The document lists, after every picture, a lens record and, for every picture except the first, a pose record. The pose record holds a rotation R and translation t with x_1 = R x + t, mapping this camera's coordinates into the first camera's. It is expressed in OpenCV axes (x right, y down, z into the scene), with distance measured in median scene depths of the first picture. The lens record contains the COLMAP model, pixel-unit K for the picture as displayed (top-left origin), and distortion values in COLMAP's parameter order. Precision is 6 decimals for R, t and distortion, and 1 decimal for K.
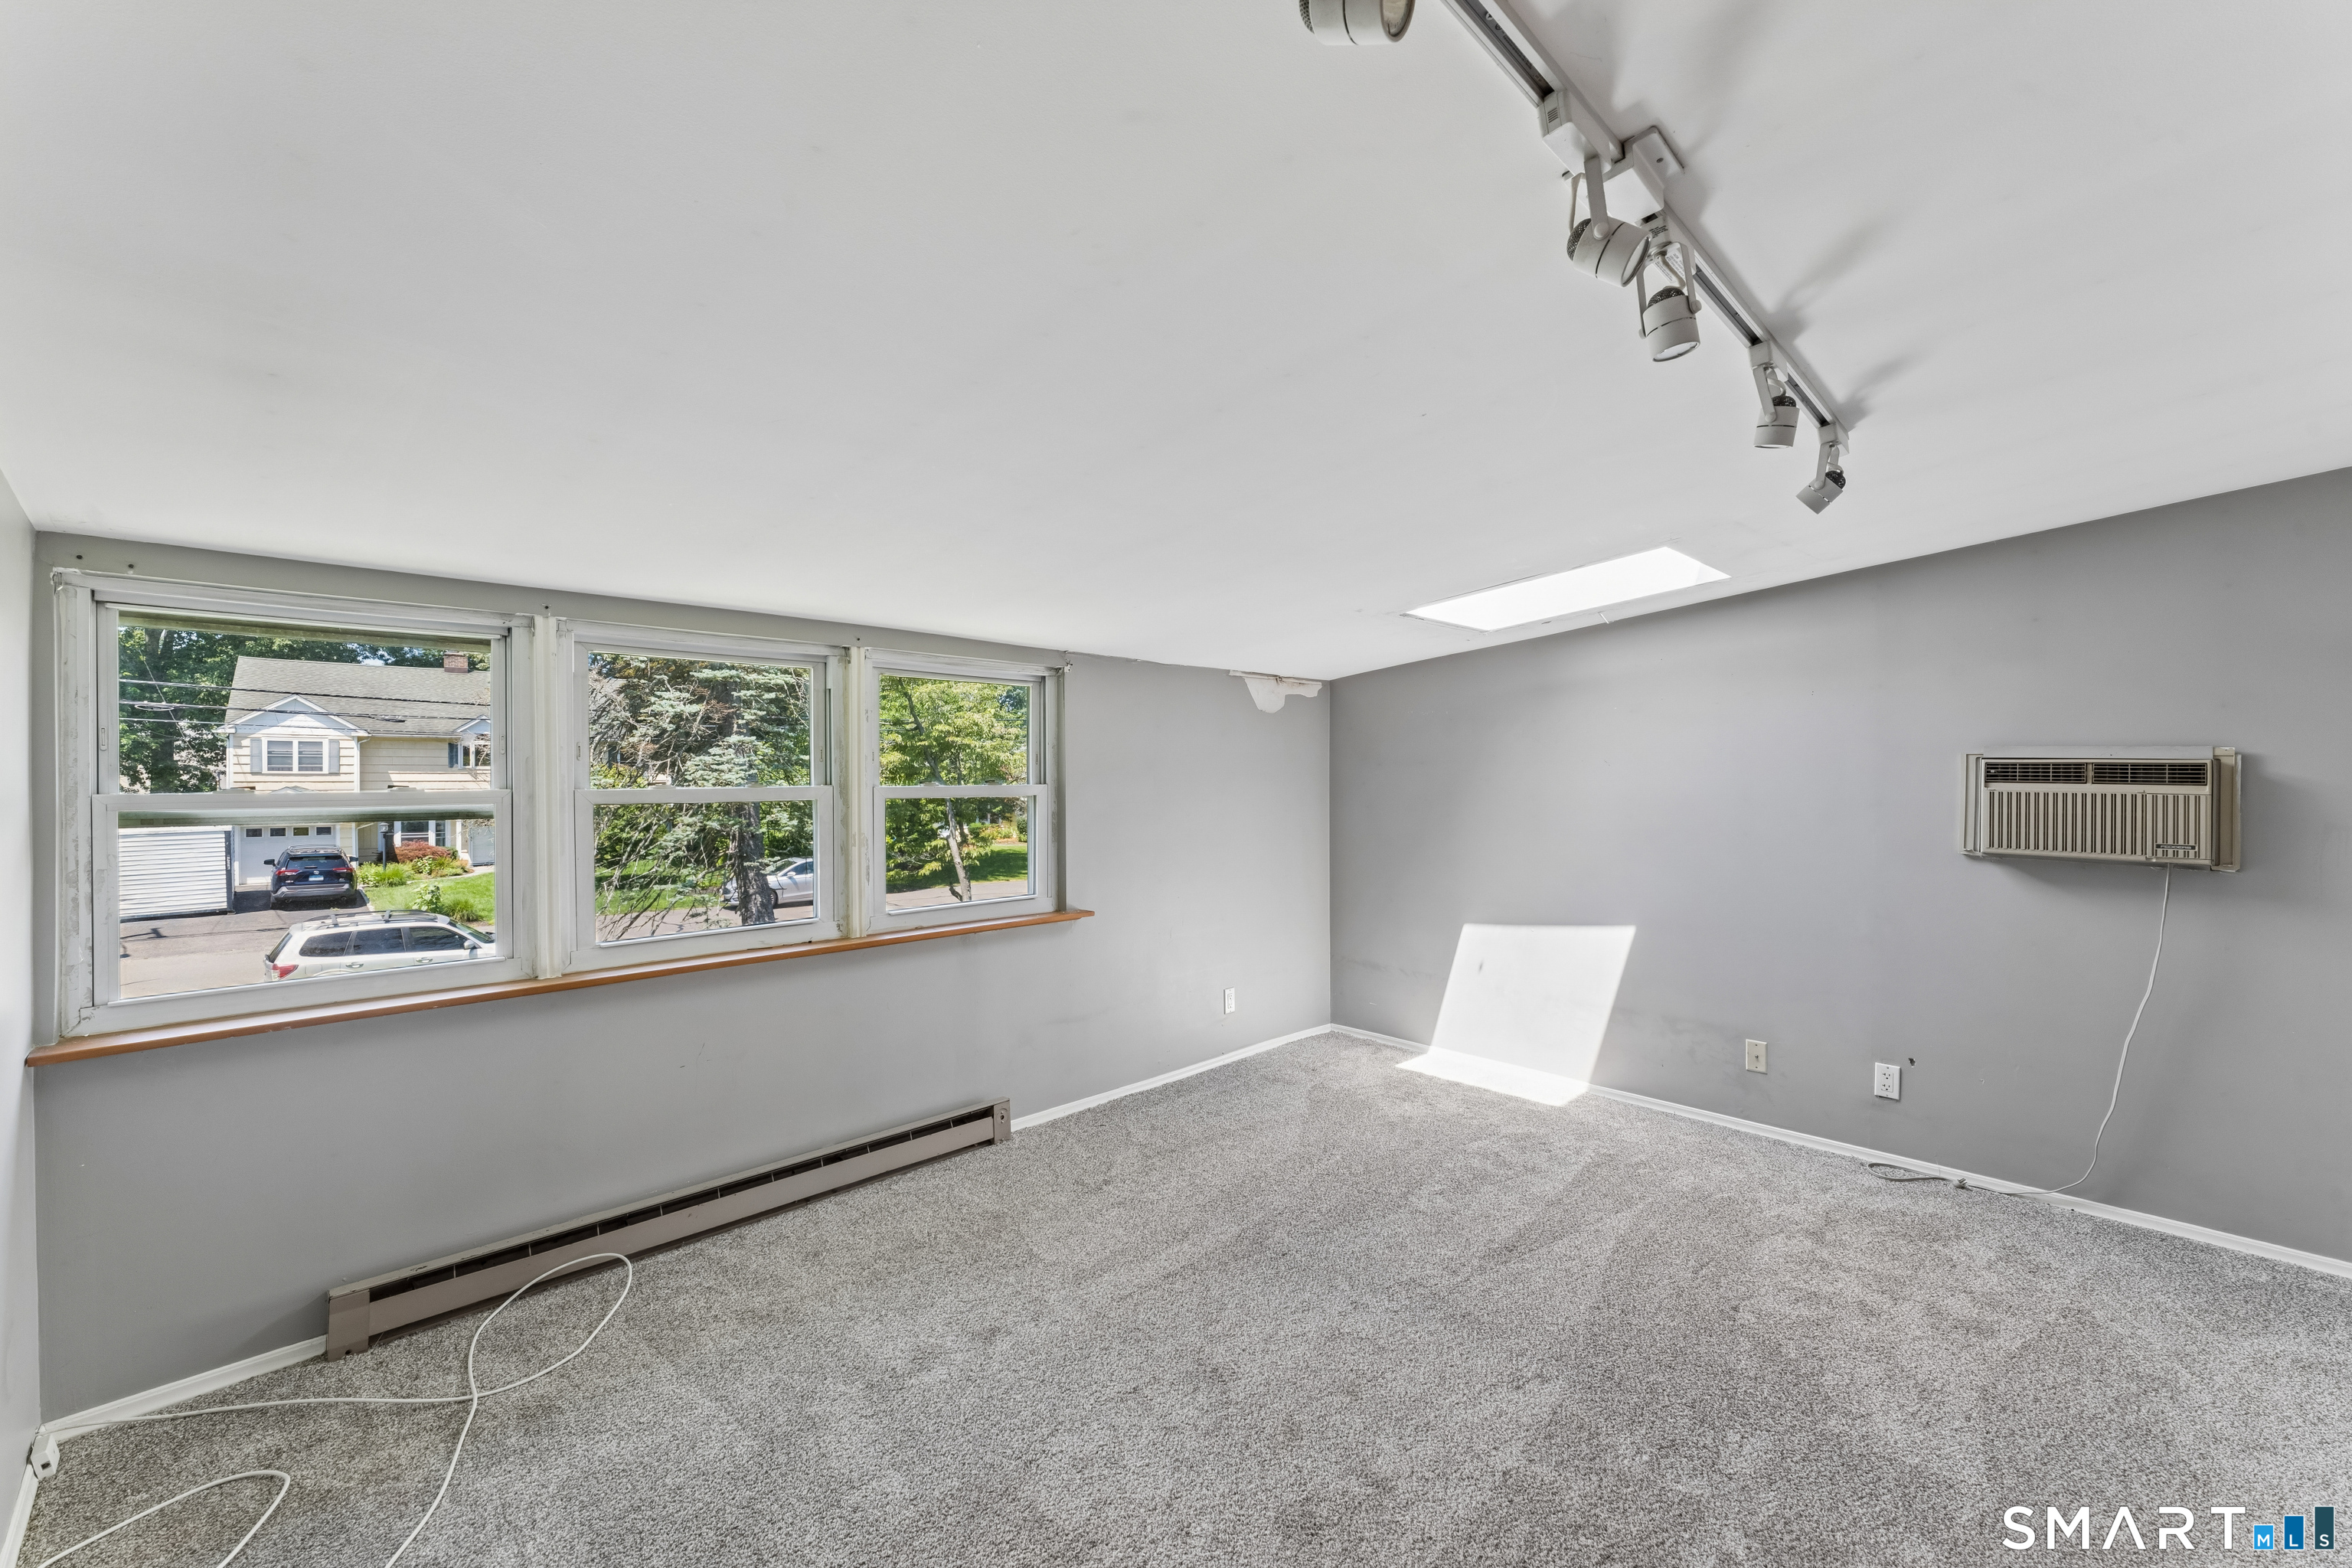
lens RADIAL K [[950.7, 0, 1176.5], [0, 950.7, 773.1], [0, 0, 1]] dist [0.000071, 0.000047]
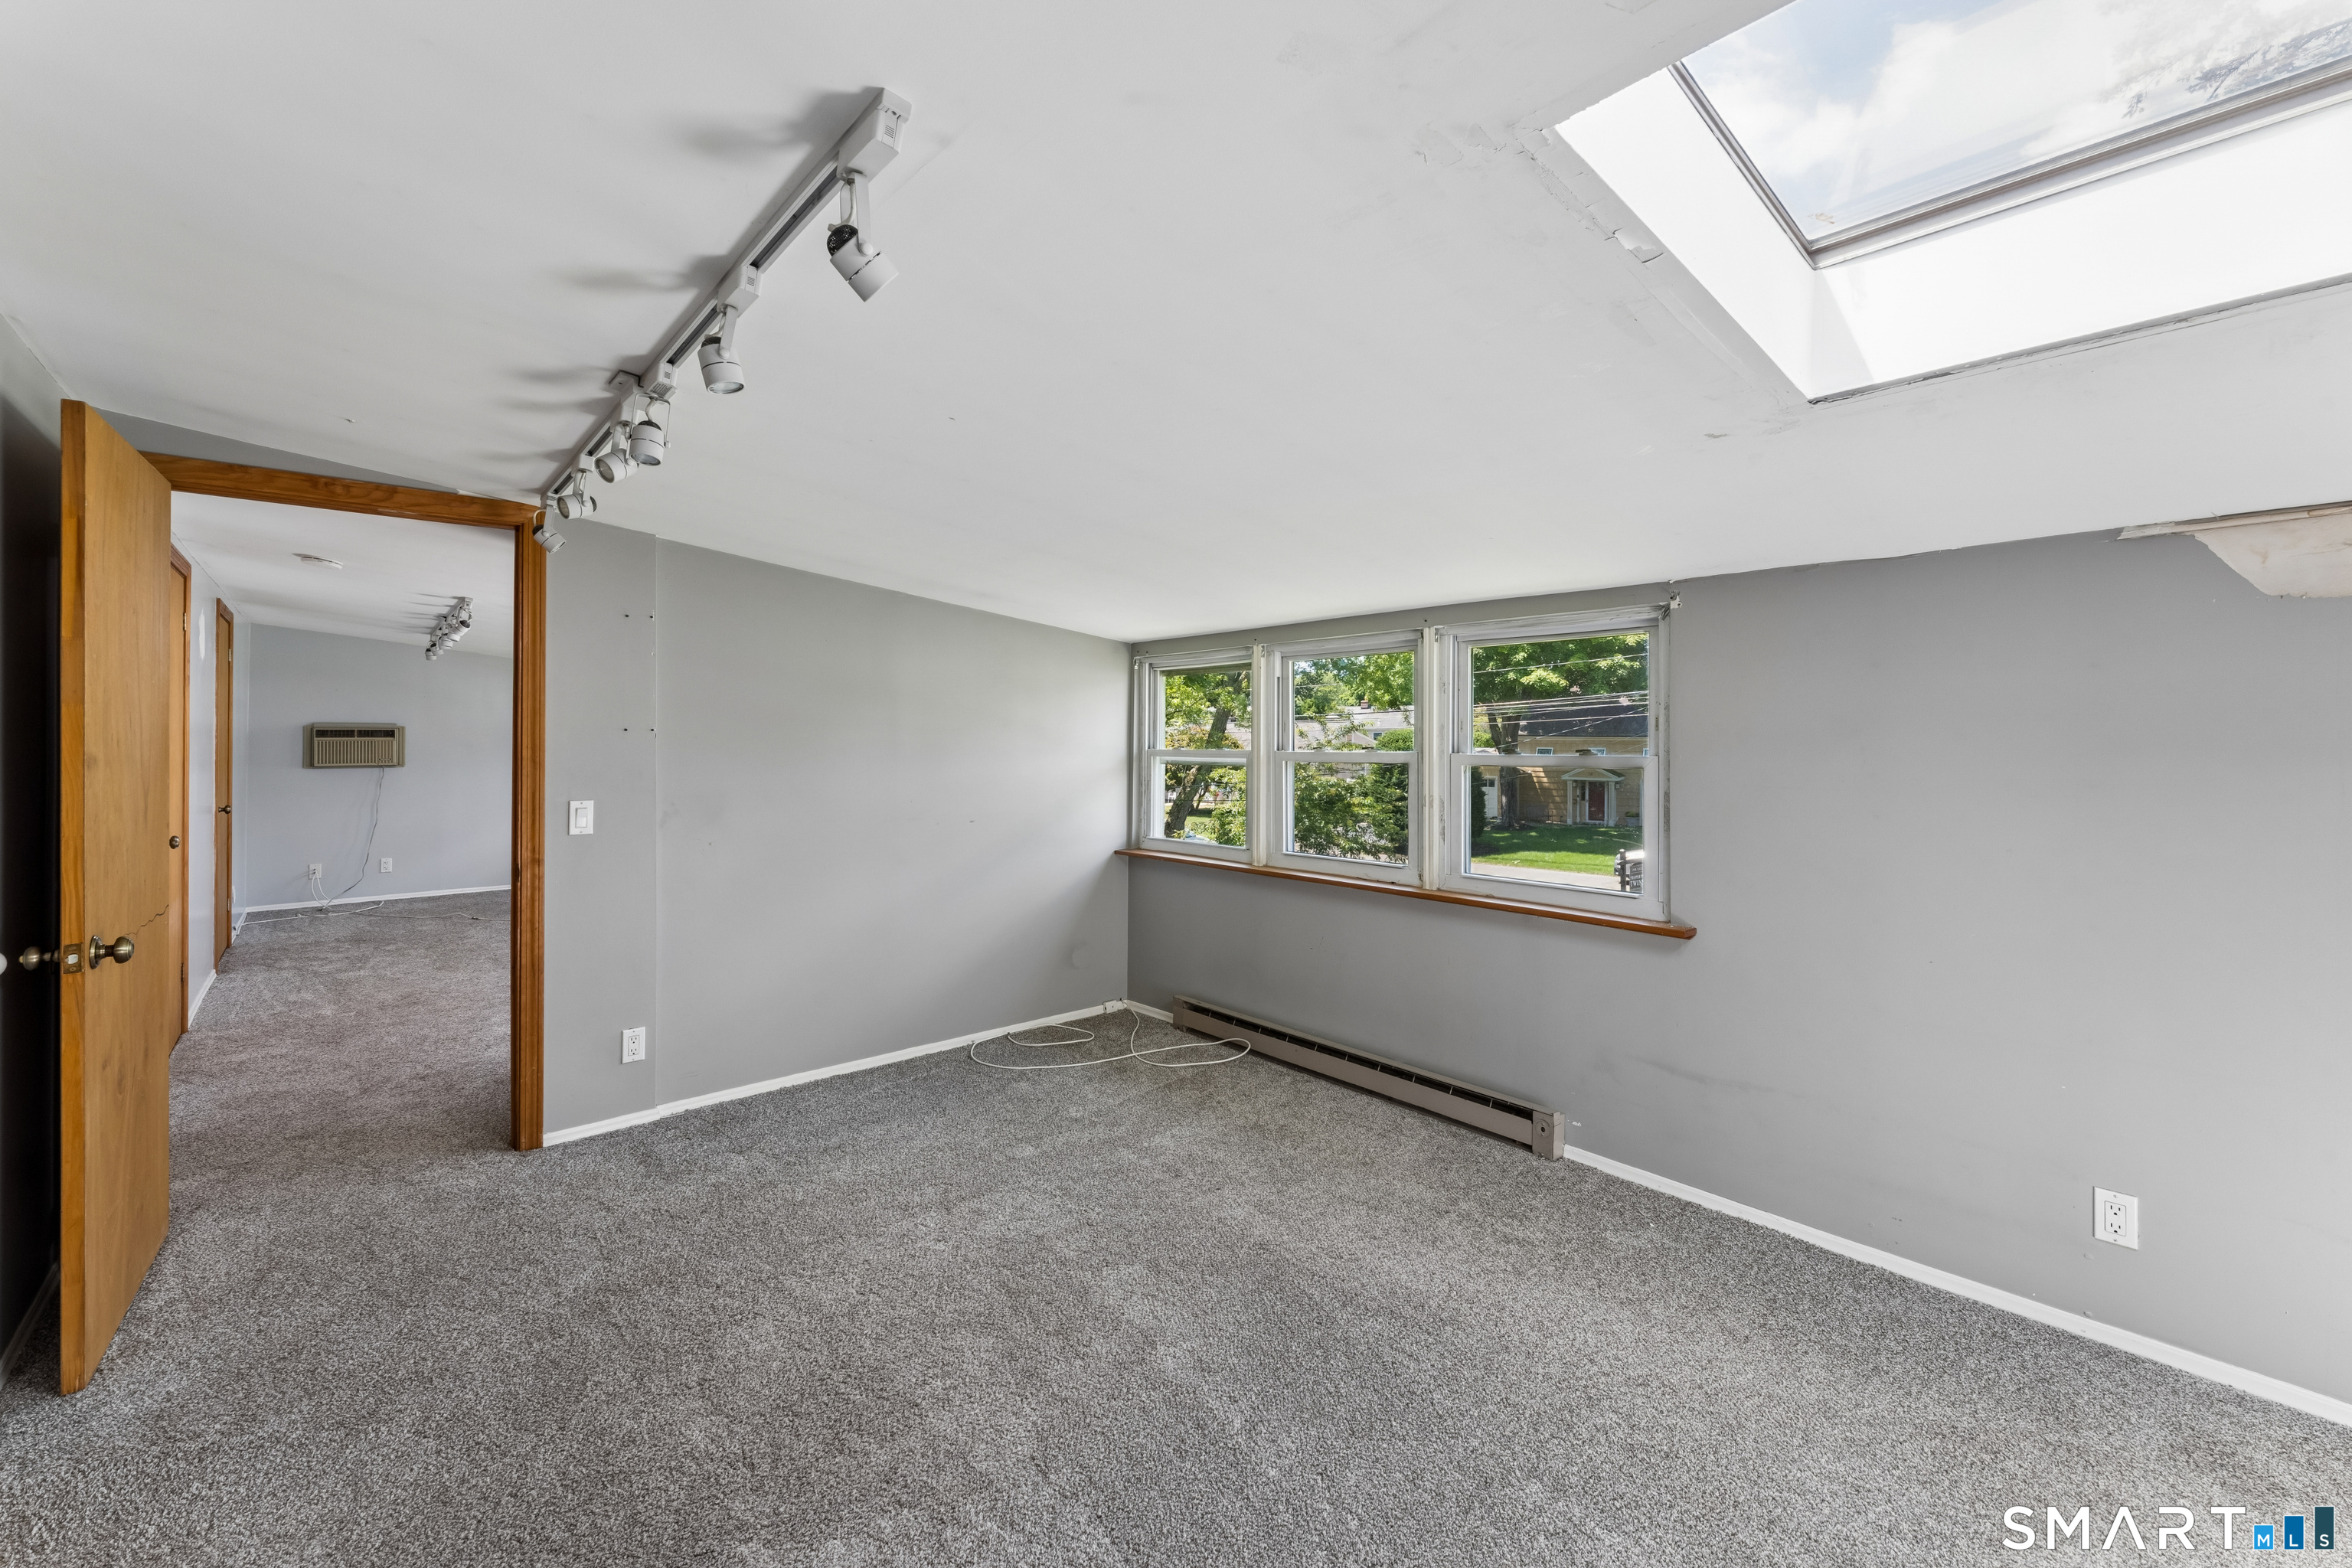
lens RADIAL K [[952.4, 0, 1175.0], [0, 952.4, 737.9], [0, 0, 1]] dist [-0.000590, -0.000025]
pose [[-0.064532, -0.000182, -0.997916, 0.753708], [-0.002894, 0.999996, 0.000005, -0.003304], [0.997911, 0.002889, -0.064532, 0.738259]]
